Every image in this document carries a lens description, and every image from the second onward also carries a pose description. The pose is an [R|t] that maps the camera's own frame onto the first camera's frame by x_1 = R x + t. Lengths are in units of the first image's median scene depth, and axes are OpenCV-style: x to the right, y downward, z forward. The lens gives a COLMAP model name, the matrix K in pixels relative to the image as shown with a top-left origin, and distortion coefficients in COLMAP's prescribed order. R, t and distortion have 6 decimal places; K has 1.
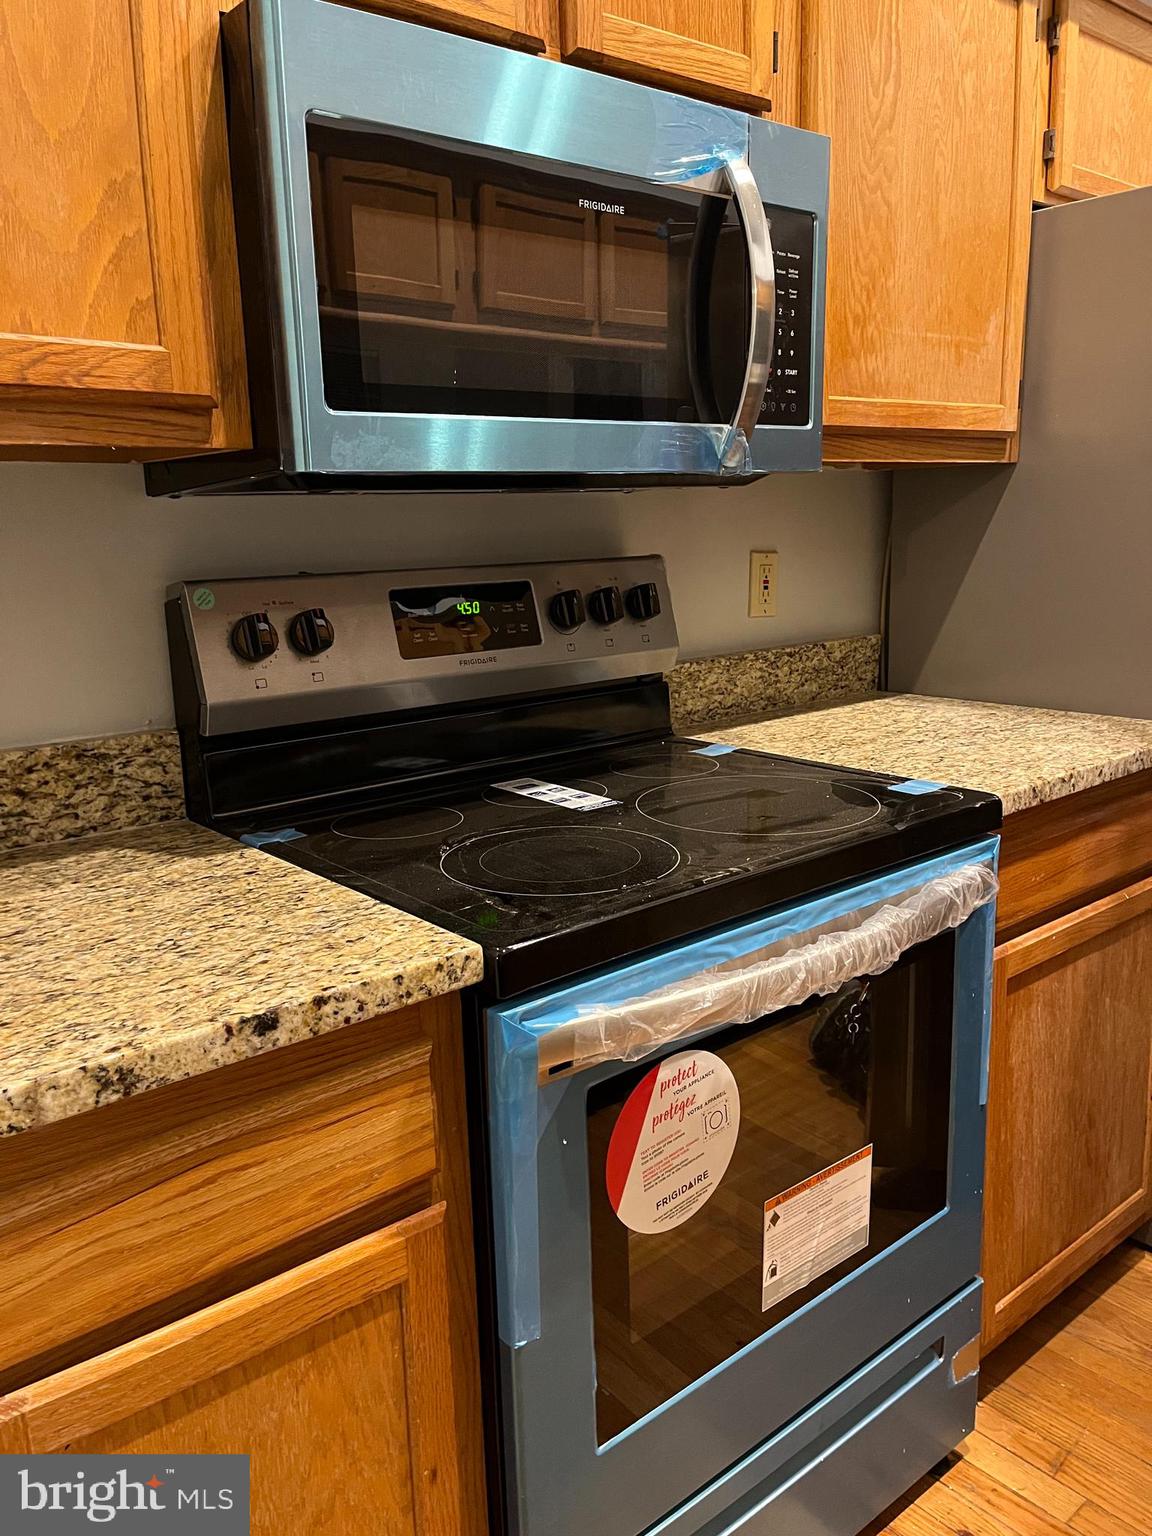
lens RADIAL K [[1161.2, 0, 582.1], [0, 1161.2, 764.9], [0, 0, 1]] dist [0.078845, -0.108499]
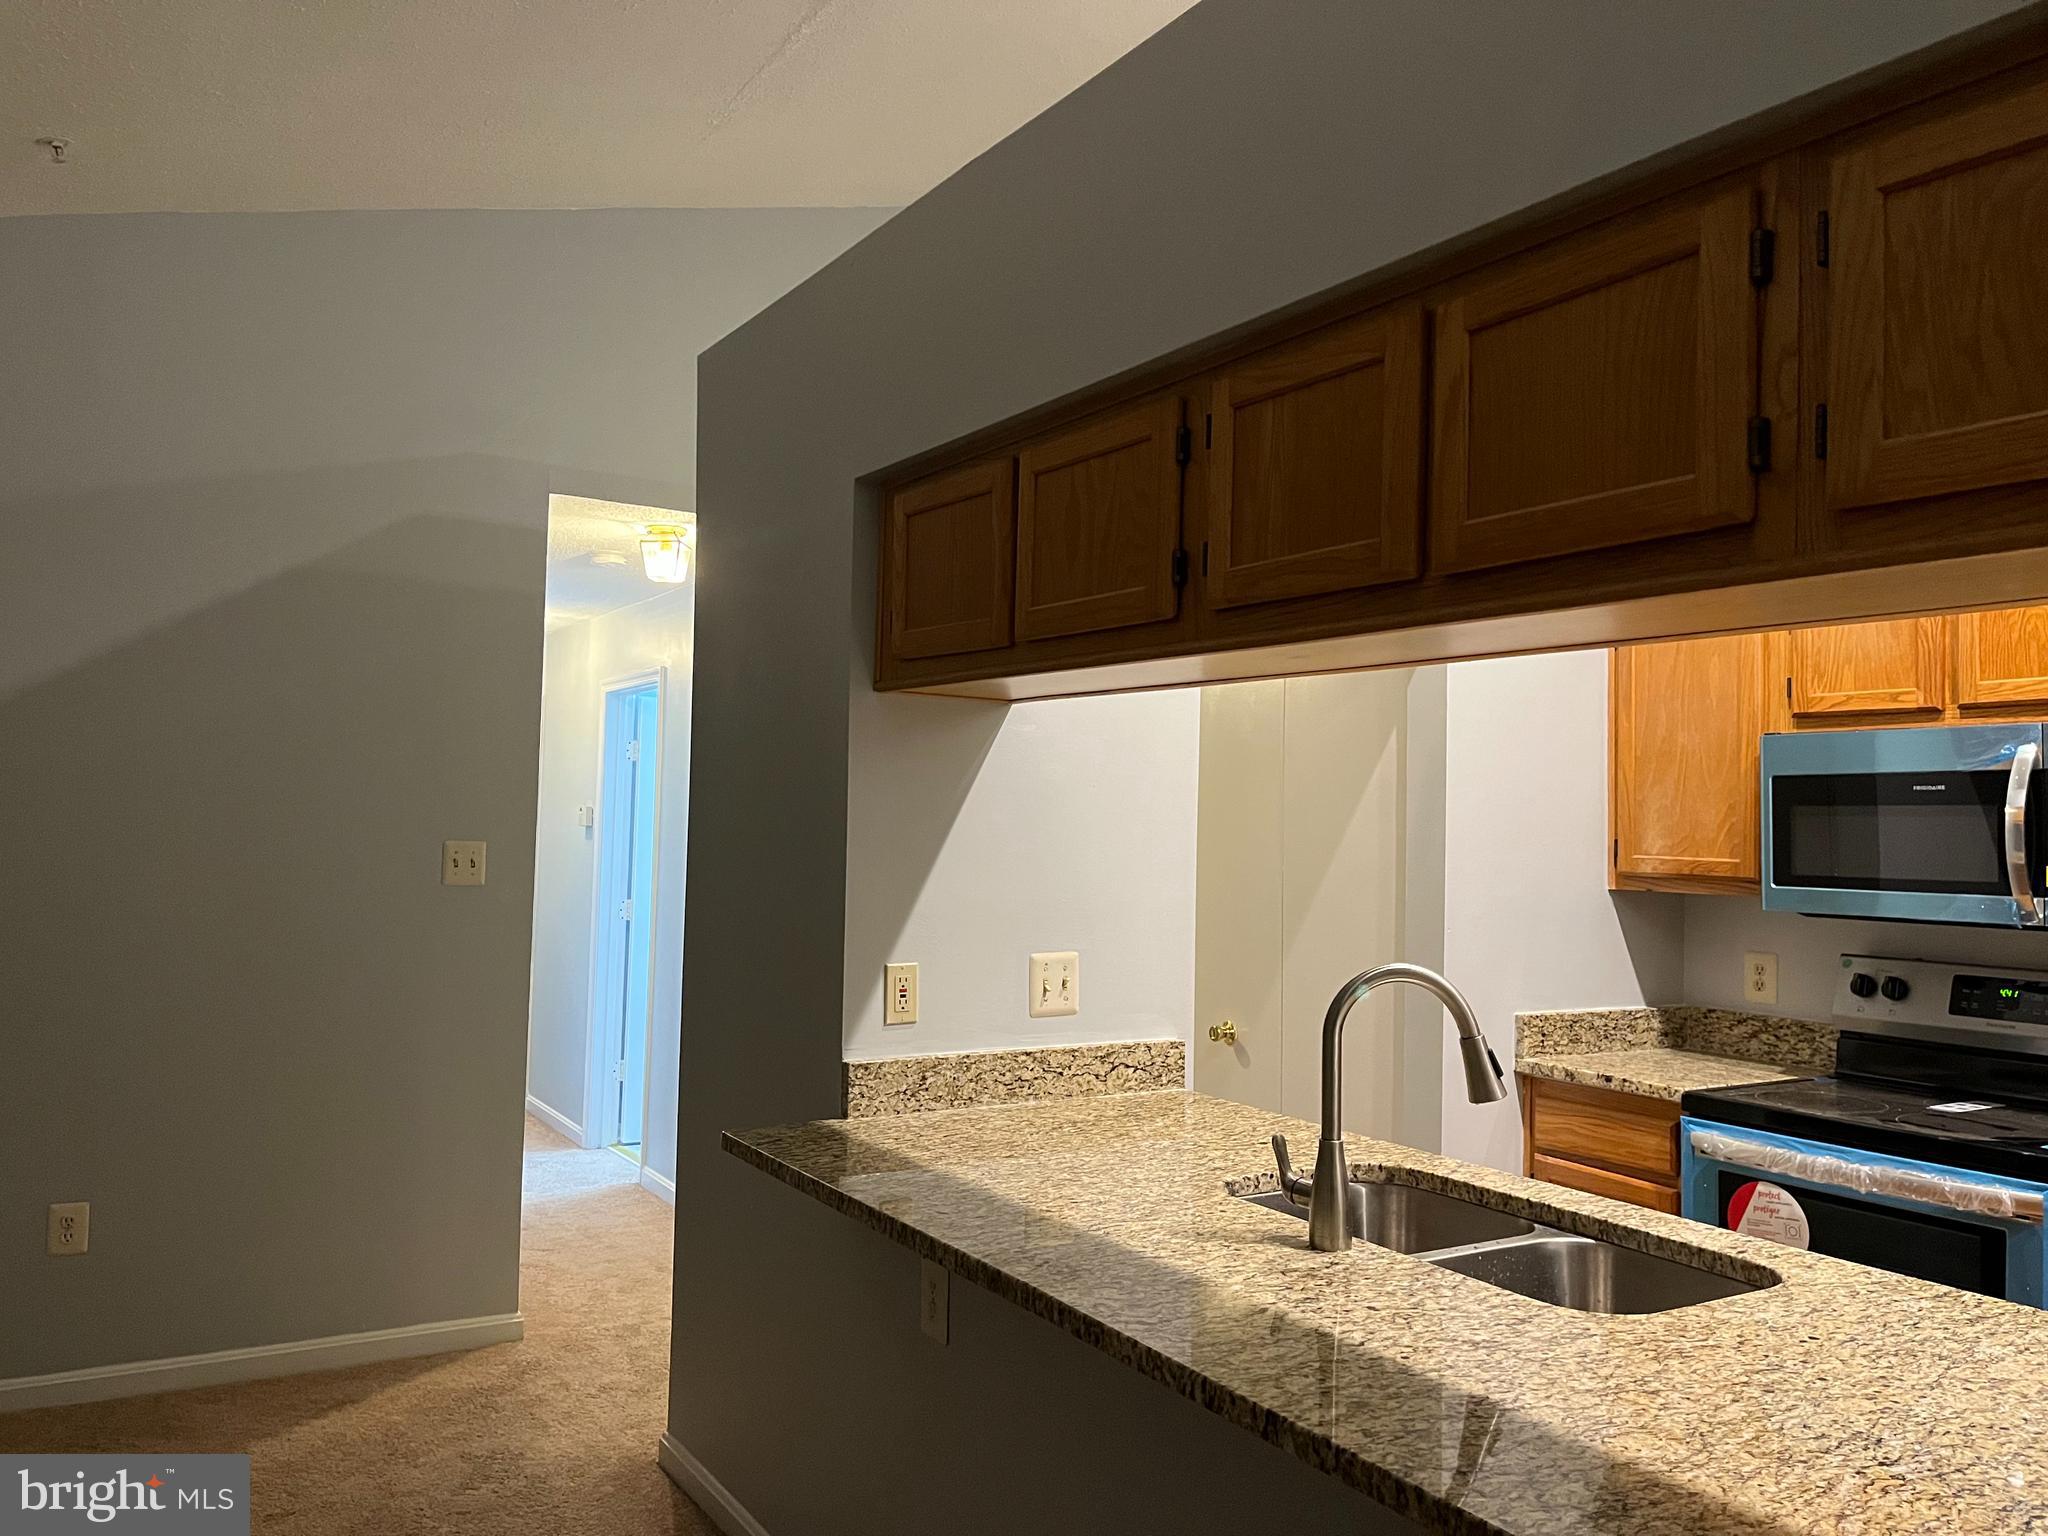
lens RADIAL K [[1548.3, 0, 1007.8], [0, 1548.3, 773.4], [0, 0, 1]] dist [0.078845, -0.108499]
pose [[-0.152474, -0.007302, -0.988280, 2.258661], [-0.217965, 0.975599, 0.026420, -0.187902], [0.963972, 0.219439, -0.150345, -0.067700]]
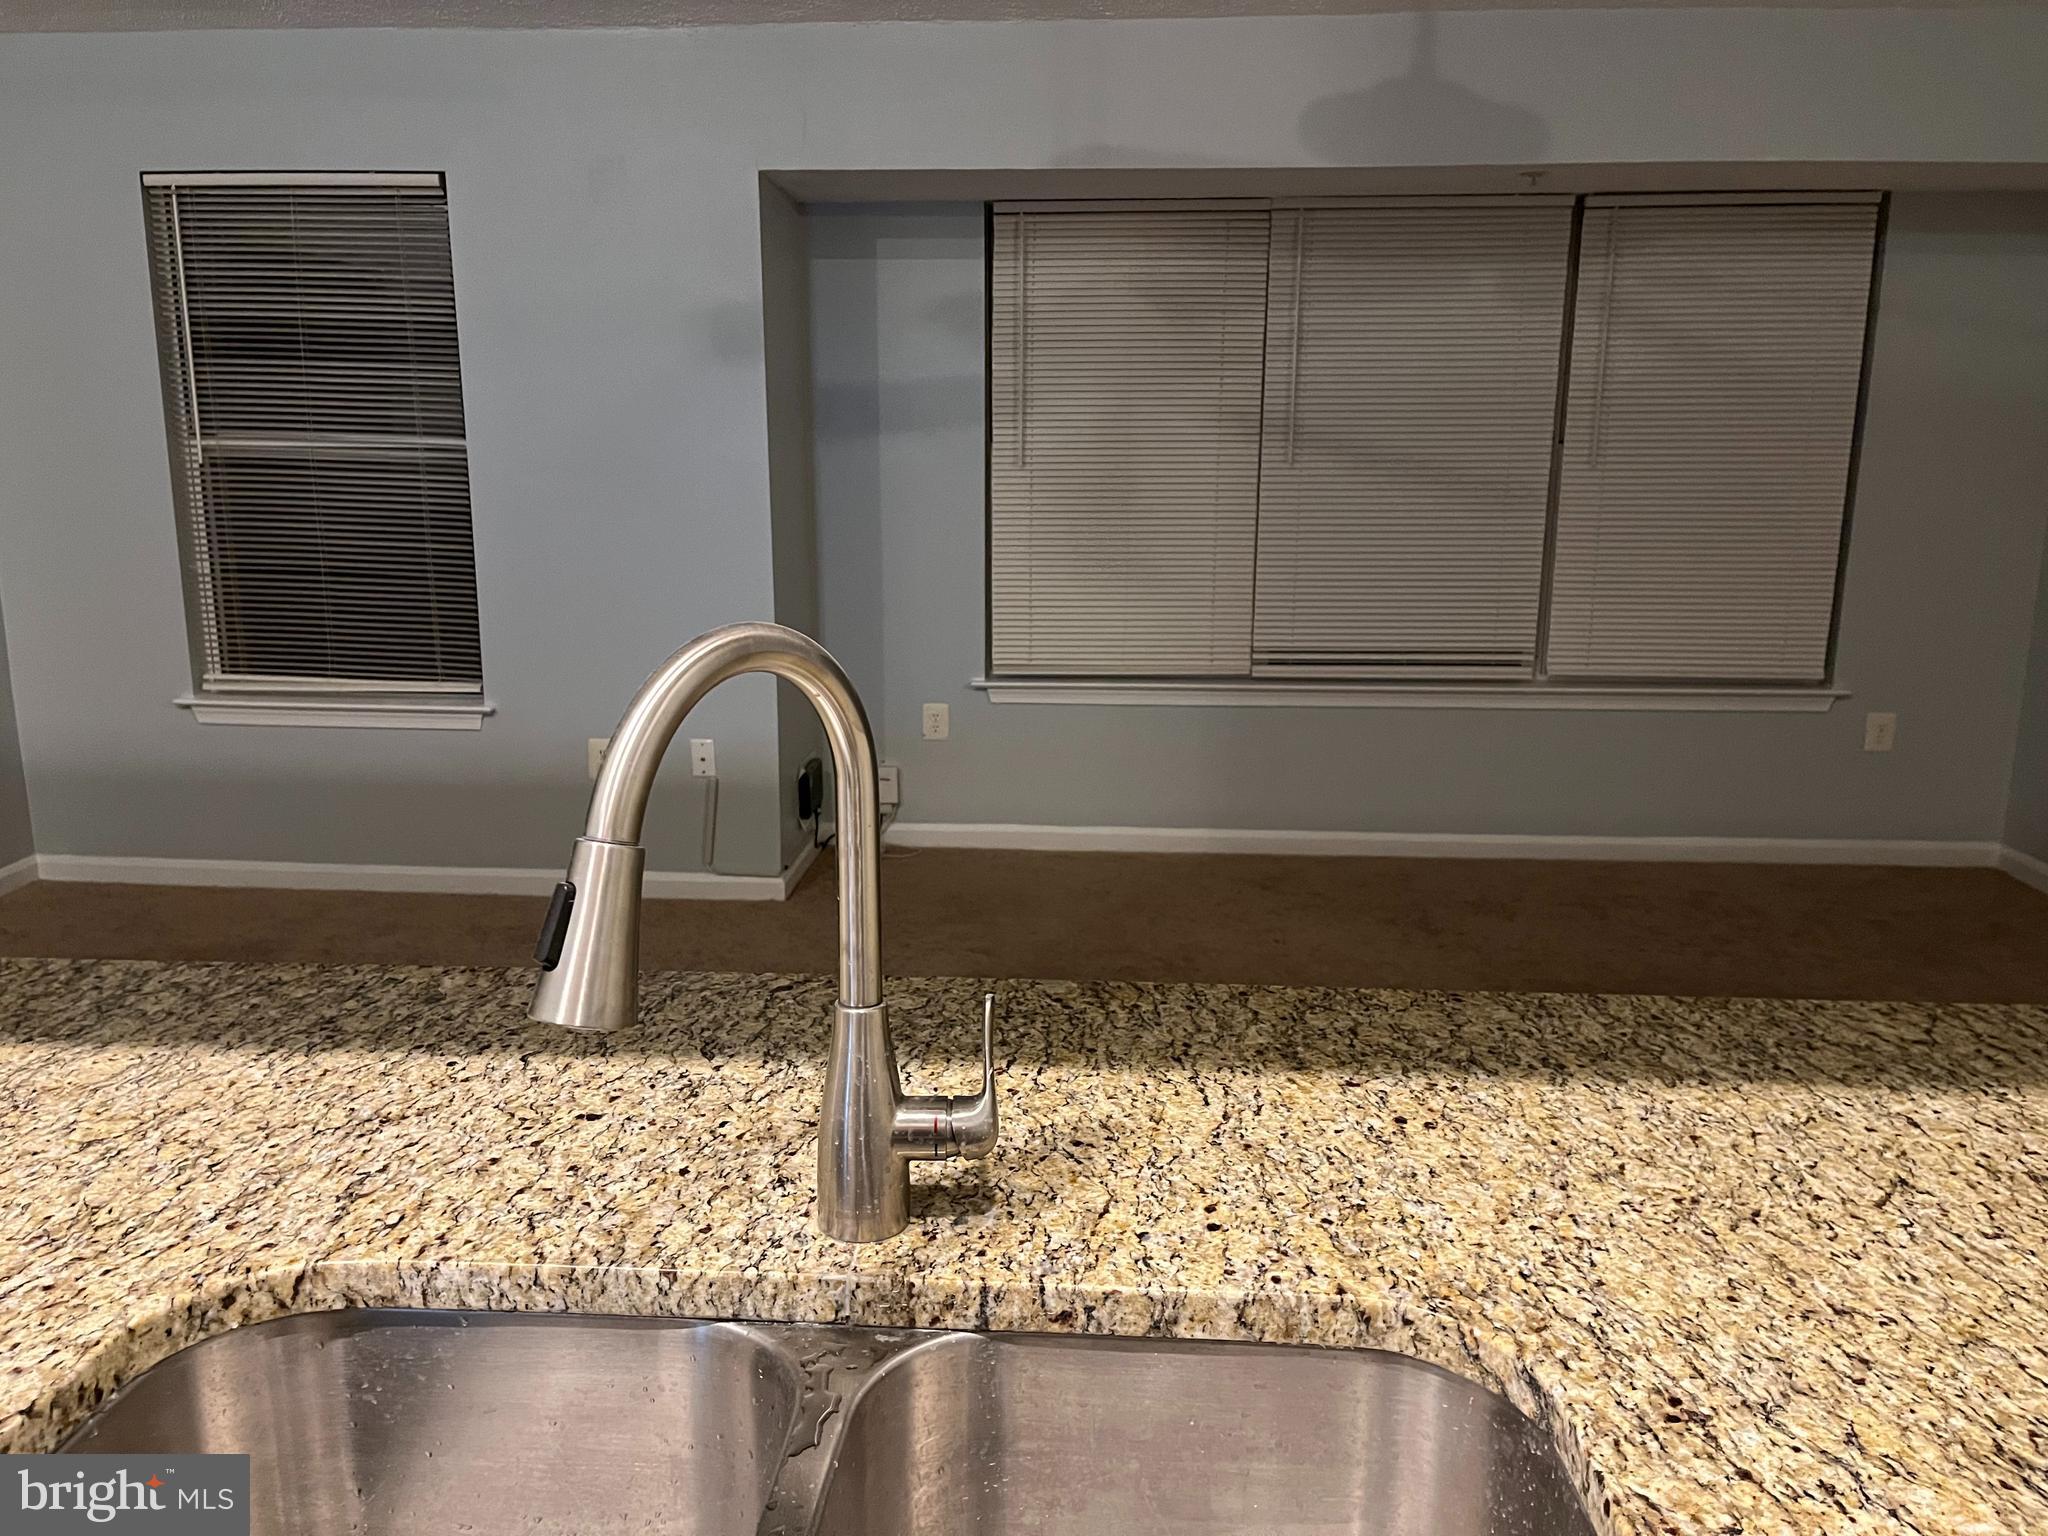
lens RADIAL K [[1548.3, 0, 1018.1], [0, 1548.3, 768.2], [0, 0, 1]] dist [0.078845, -0.108499]
pose [[-0.722800, -0.118703, 0.680786, 0.474269], [0.157645, 0.930839, 0.329676, -0.179202], [-0.672836, 0.345612, -0.654098, 0.381036]]
